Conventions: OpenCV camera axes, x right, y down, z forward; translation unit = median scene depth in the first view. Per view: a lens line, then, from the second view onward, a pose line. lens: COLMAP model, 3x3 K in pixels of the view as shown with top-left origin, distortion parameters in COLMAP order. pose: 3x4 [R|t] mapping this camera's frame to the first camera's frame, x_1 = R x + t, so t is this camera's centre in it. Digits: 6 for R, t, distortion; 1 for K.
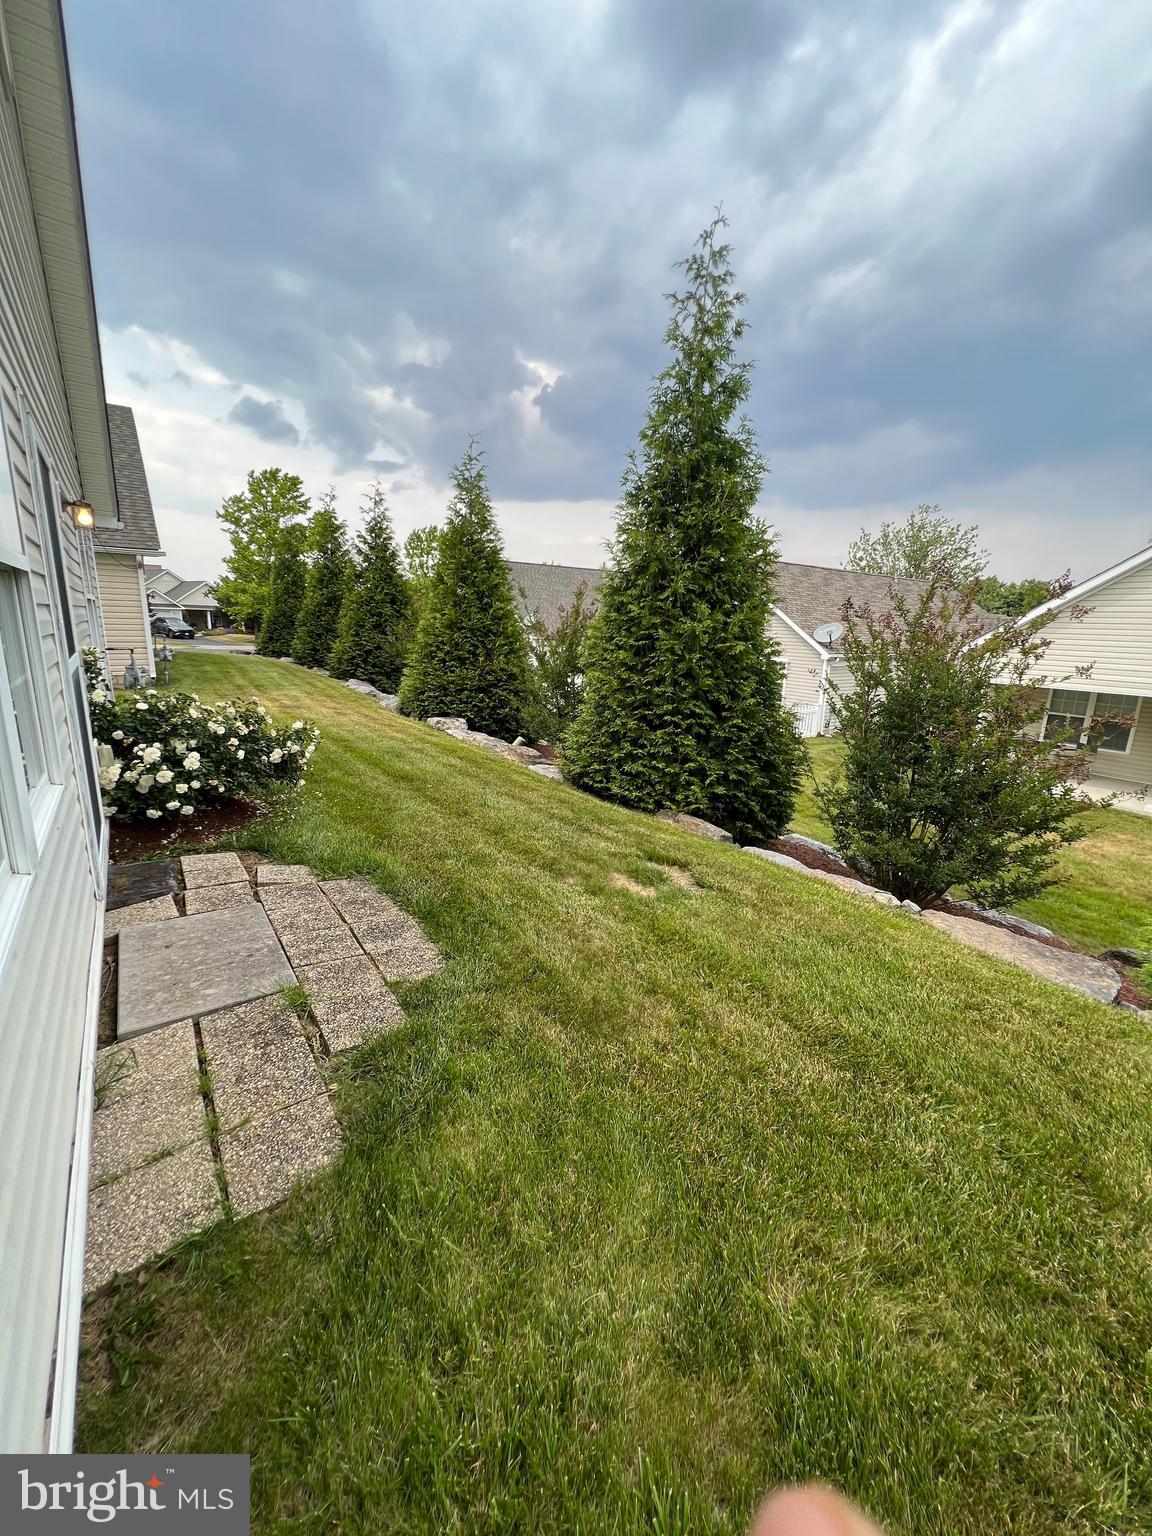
lens RADIAL K [[619.5, 0, 581.8], [0, 619.5, 760.8], [0, 0, 1]] dist [0.007728, -0.000711]
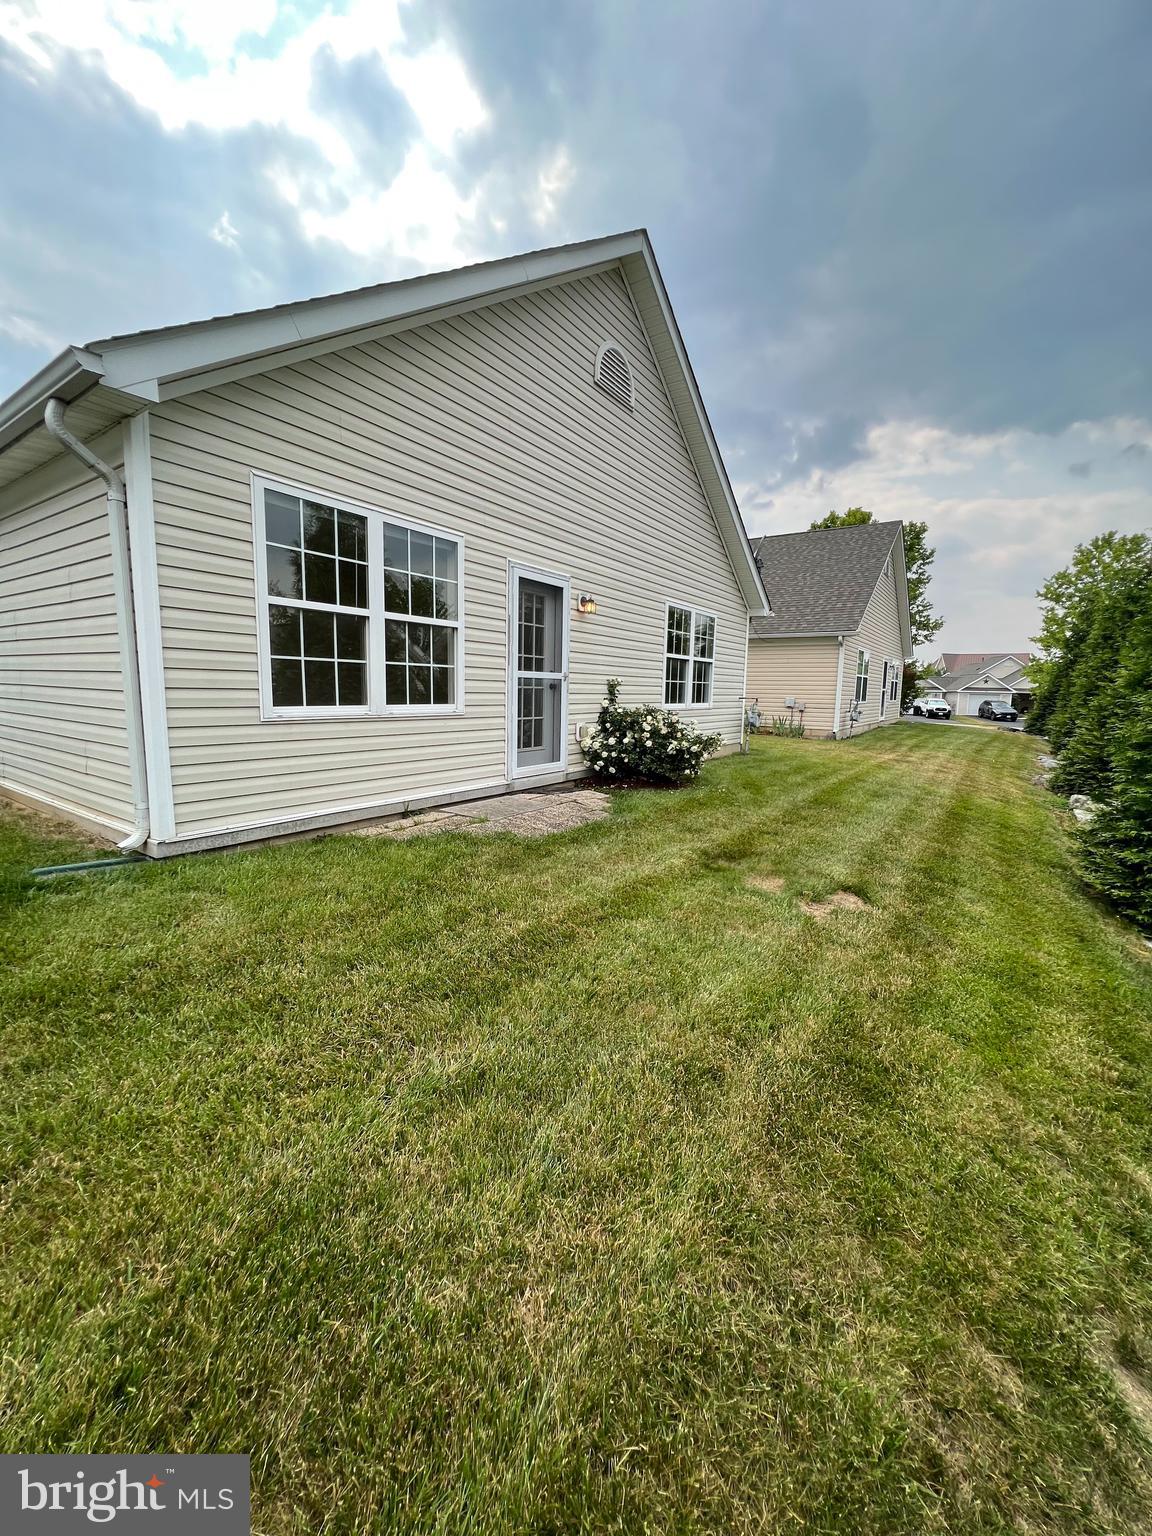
lens RADIAL K [[619.5, 0, 580.3], [0, 619.5, 765.7], [0, 0, 1]] dist [0.007728, -0.000711]
pose [[0.357489, 0.094949, -0.929078, 1.046635], [-0.214258, 0.976623, 0.017366, 0.067733], [0.909008, 0.192854, 0.369476, 0.356880]]
